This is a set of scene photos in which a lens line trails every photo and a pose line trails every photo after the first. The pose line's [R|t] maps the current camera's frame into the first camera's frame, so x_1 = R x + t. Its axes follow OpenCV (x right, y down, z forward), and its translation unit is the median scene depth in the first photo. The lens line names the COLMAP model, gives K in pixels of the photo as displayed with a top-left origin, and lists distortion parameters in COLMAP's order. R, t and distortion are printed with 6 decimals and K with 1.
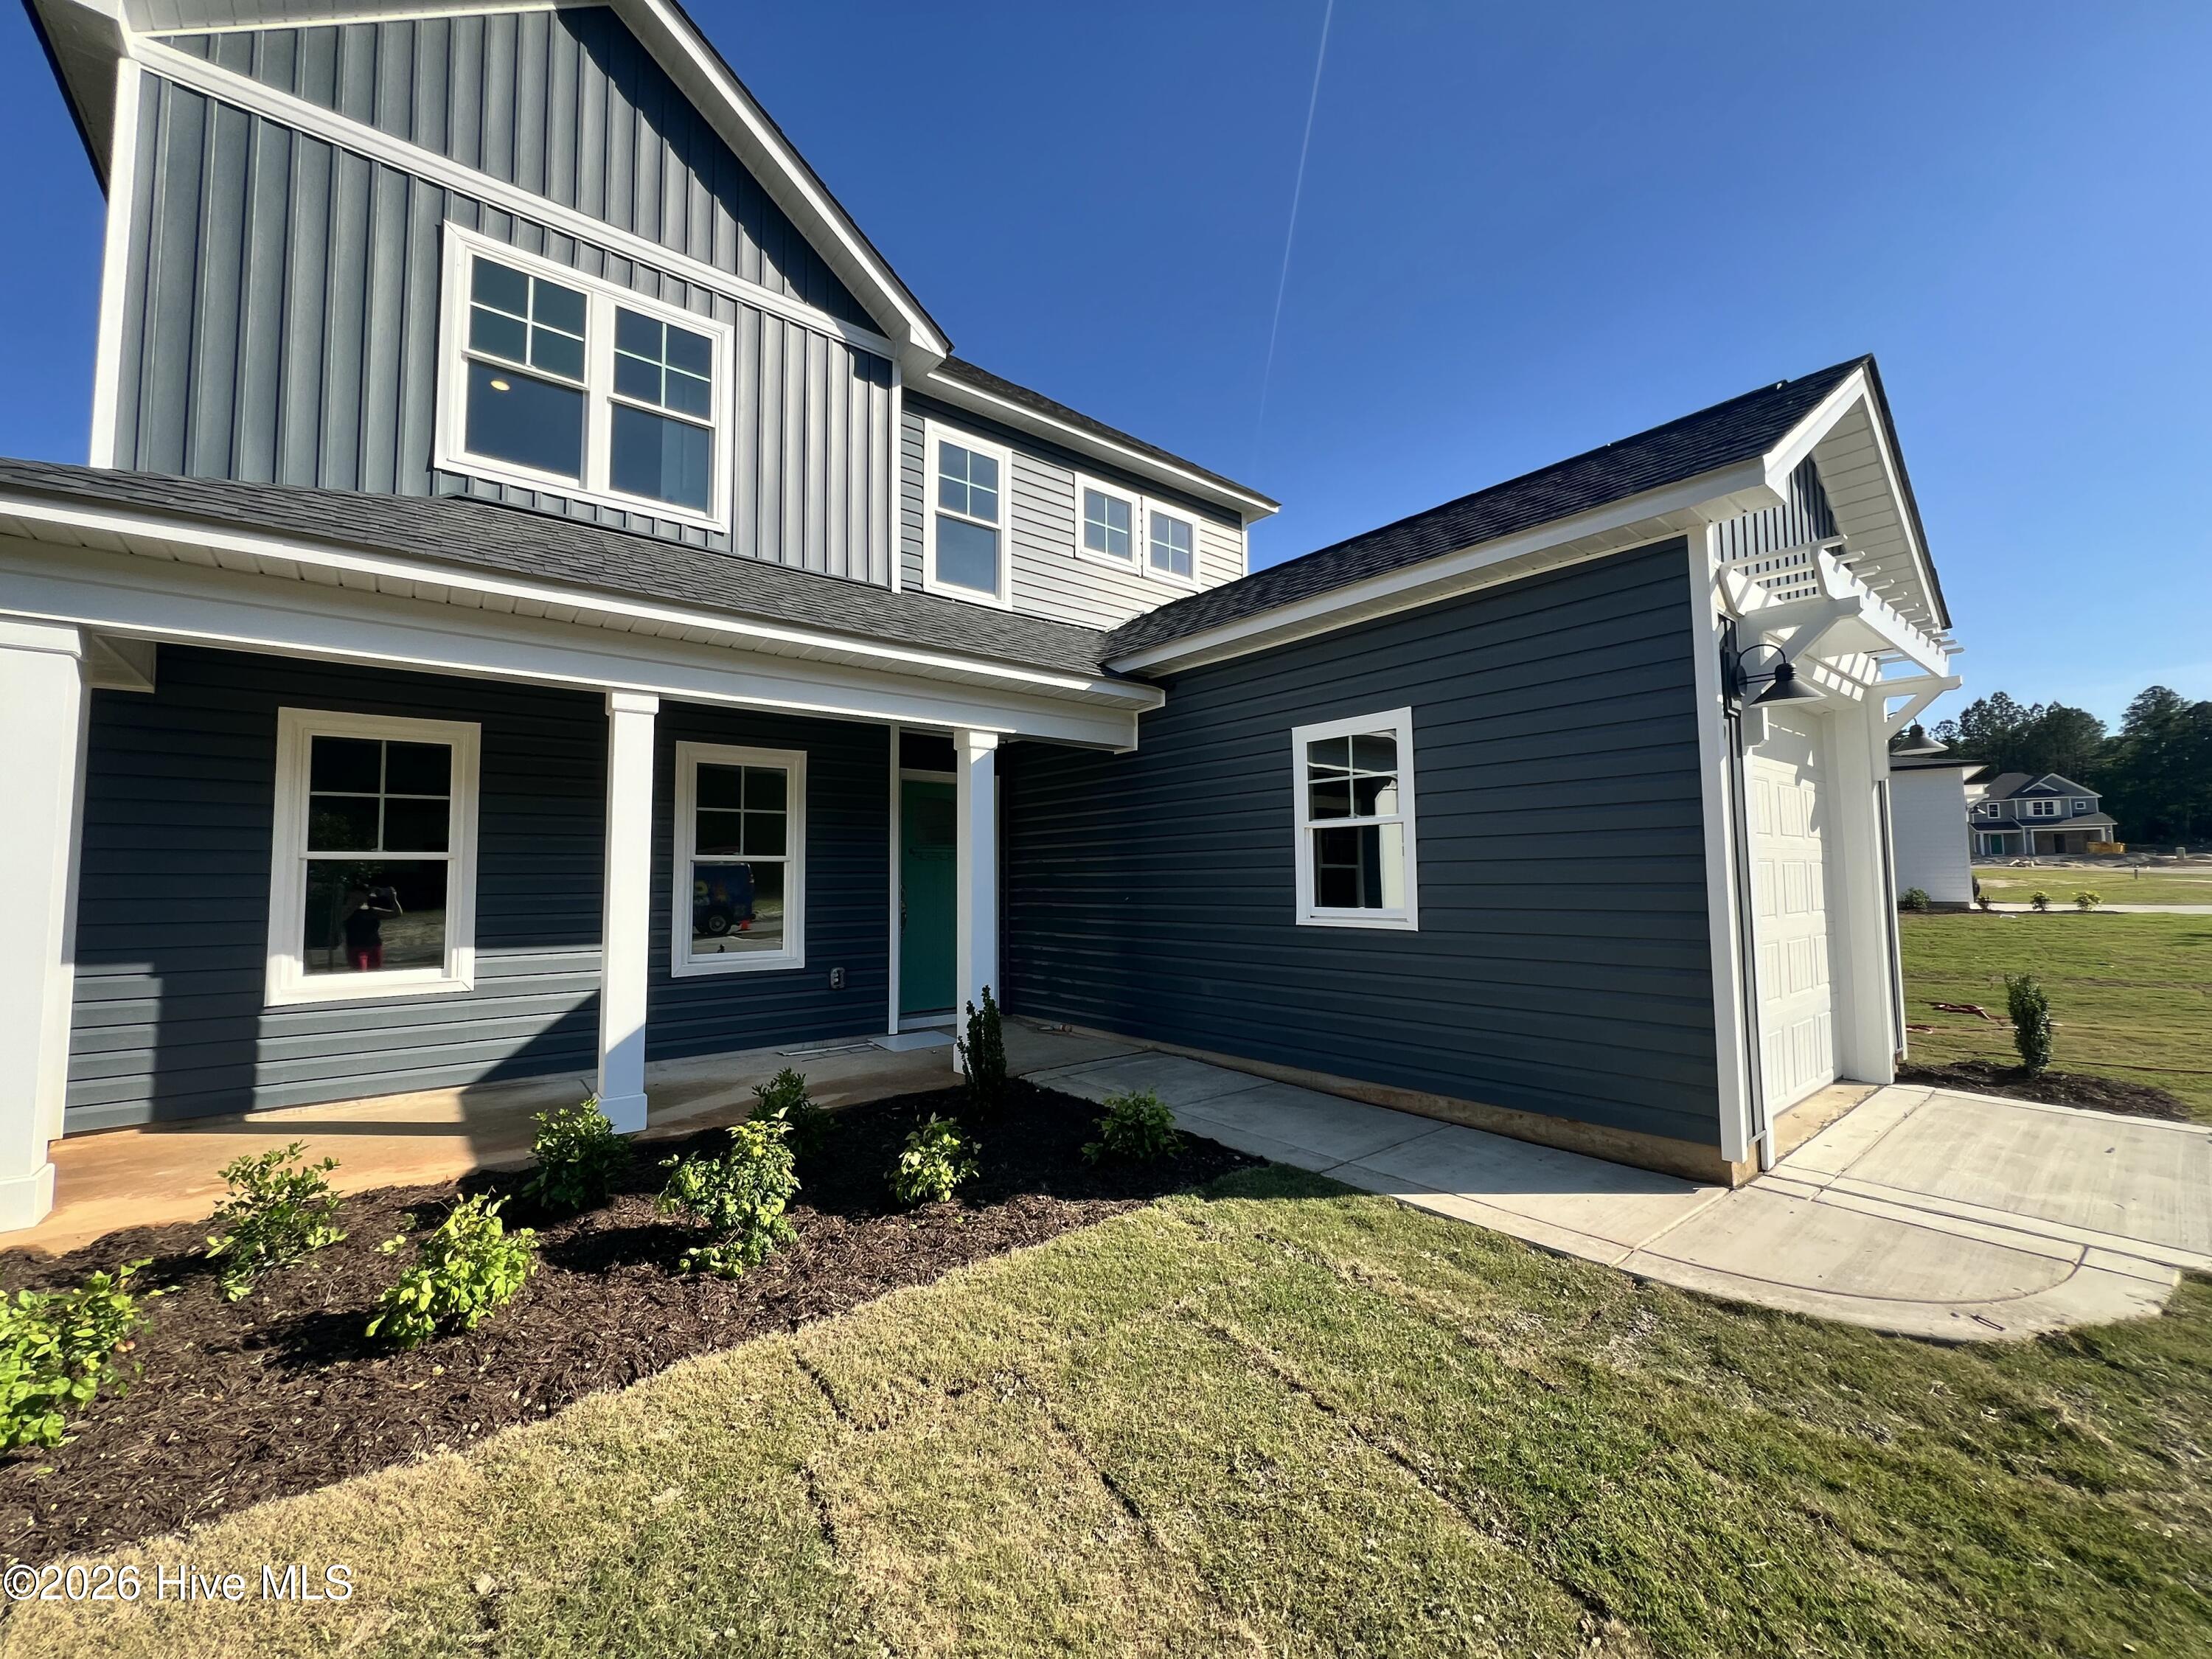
lens RADIAL K [[880.5, 0, 1106.0], [0, 880.5, 829.5], [0, 0, 1]] dist [0.000222, -0.000074]
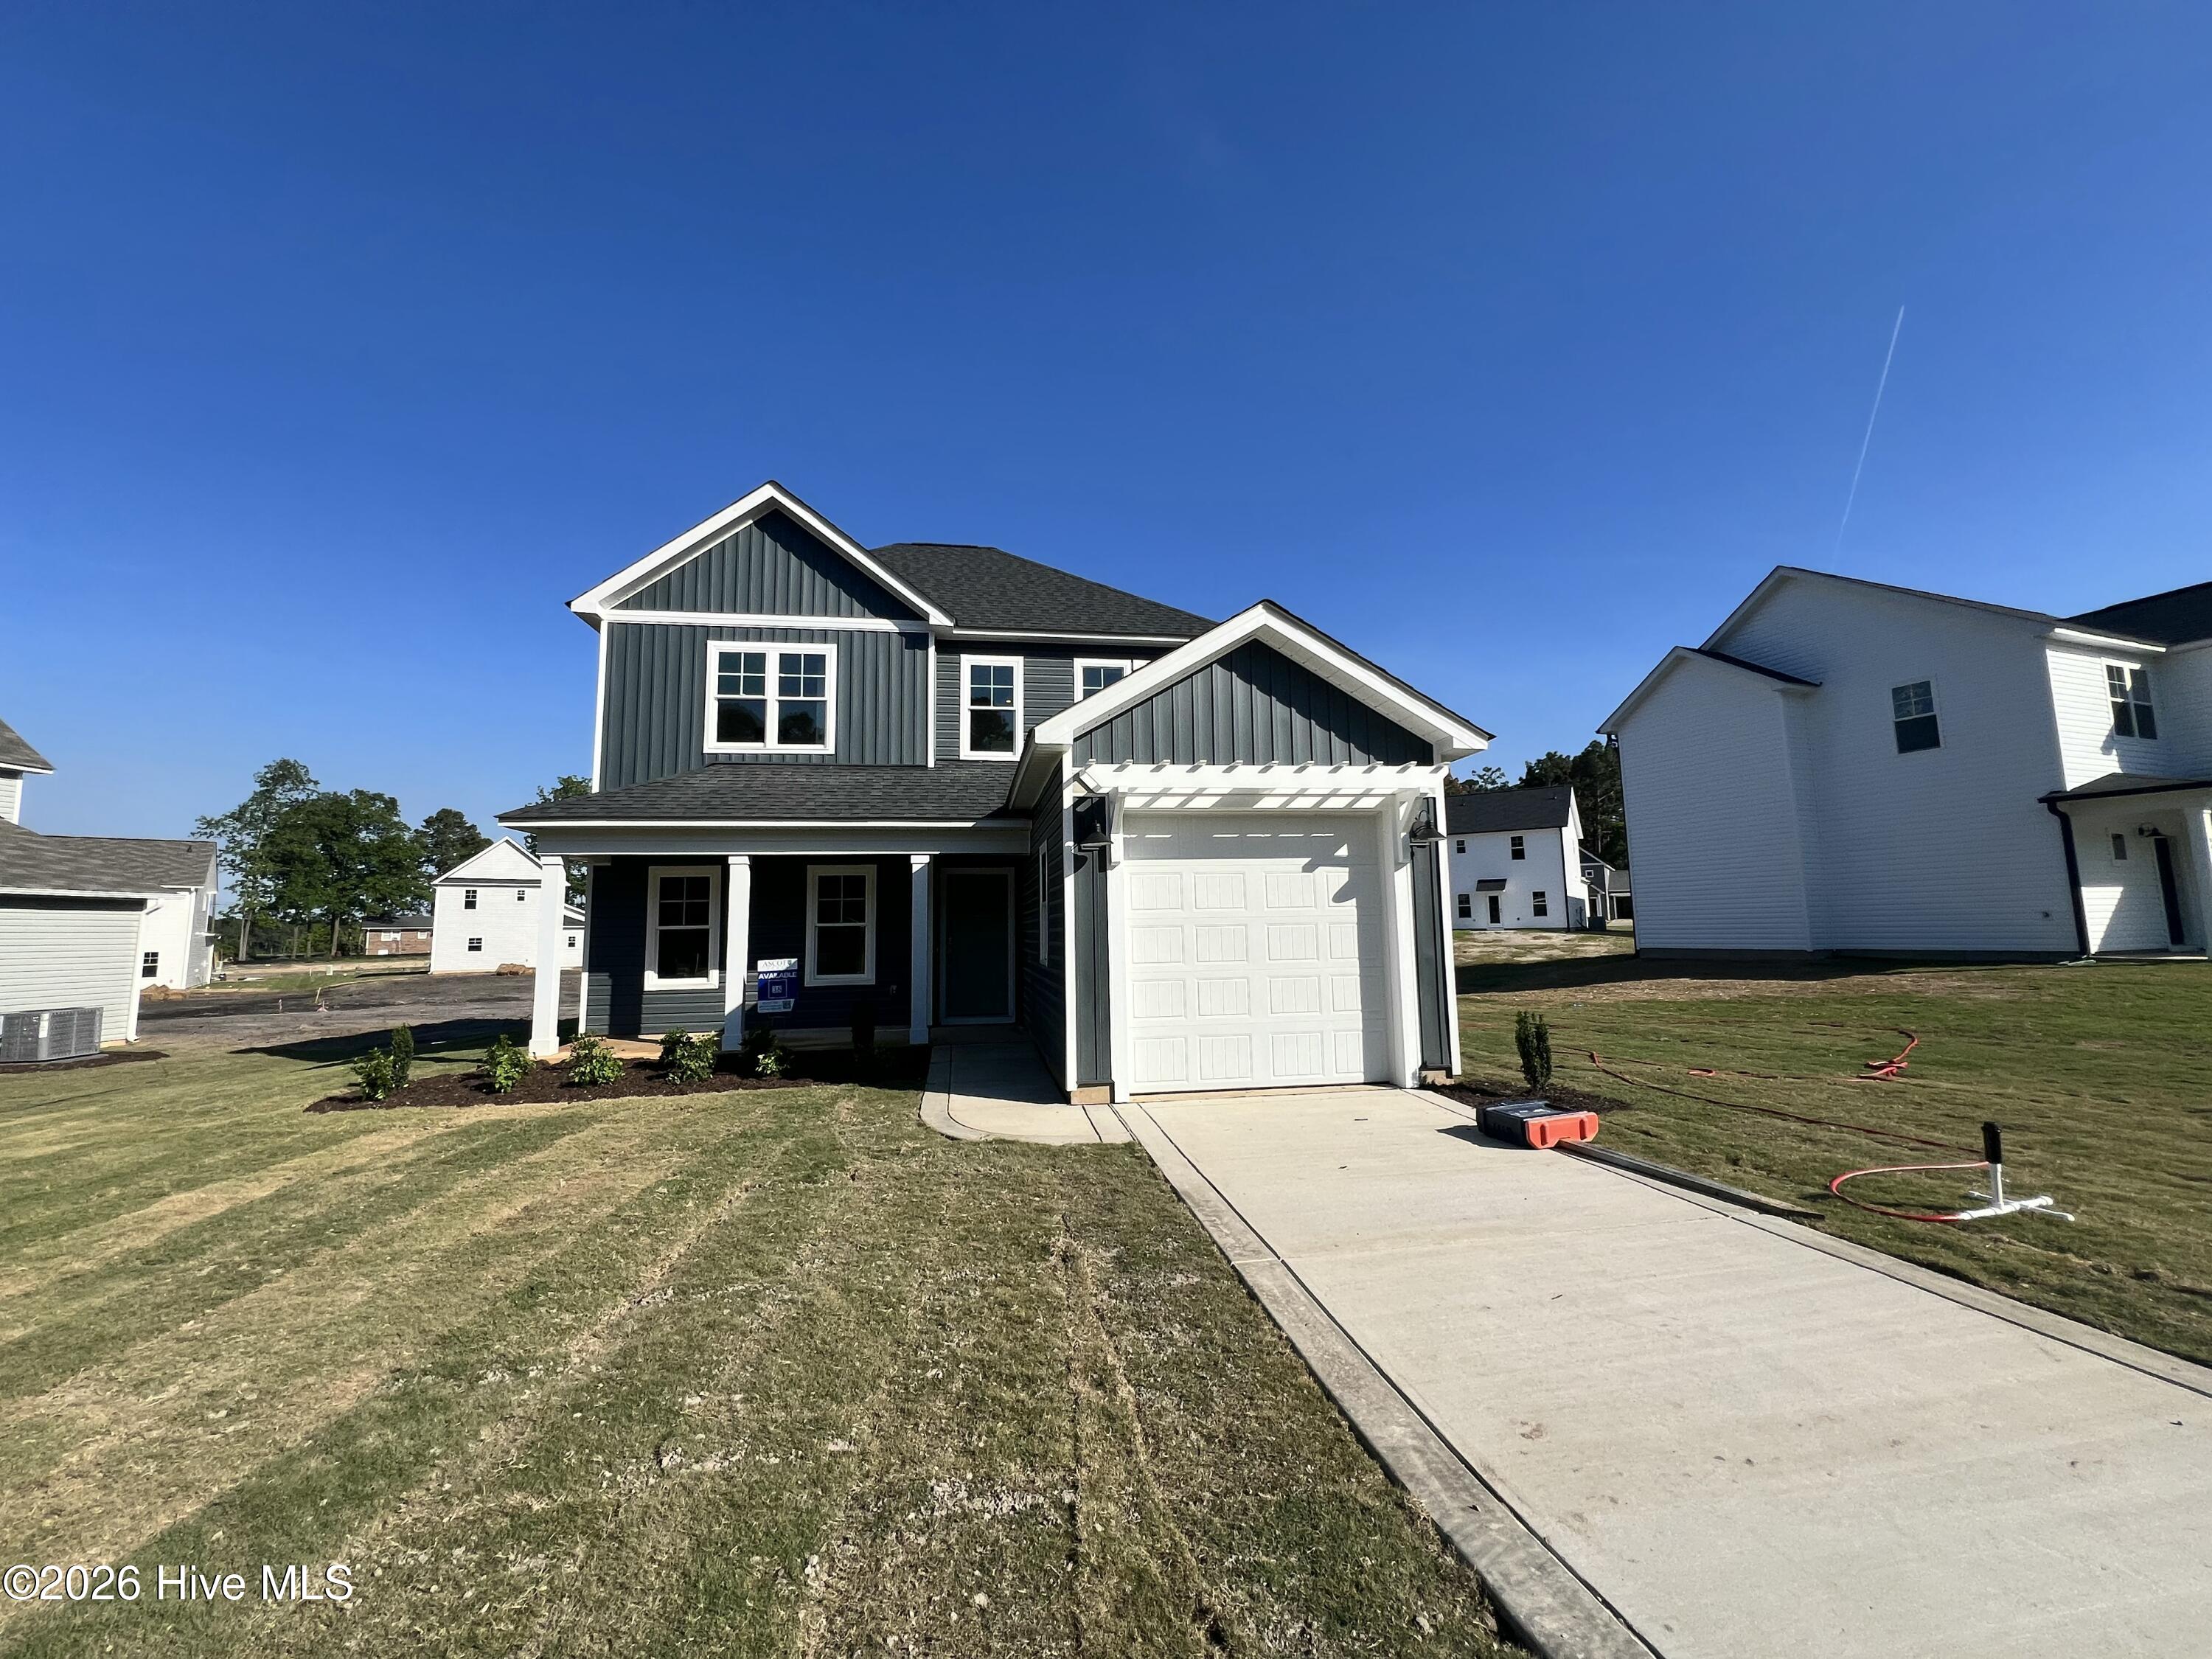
lens RADIAL K [[880.5, 0, 1106.0], [0, 880.5, 829.5], [0, 0, 1]] dist [0.000222, -0.000074]
pose [[0.869955, -0.062114, -0.489204, 1.086109], [0.038583, 0.997568, -0.058048, -0.042197], [0.491620, 0.031625, 0.870235, -0.393541]]
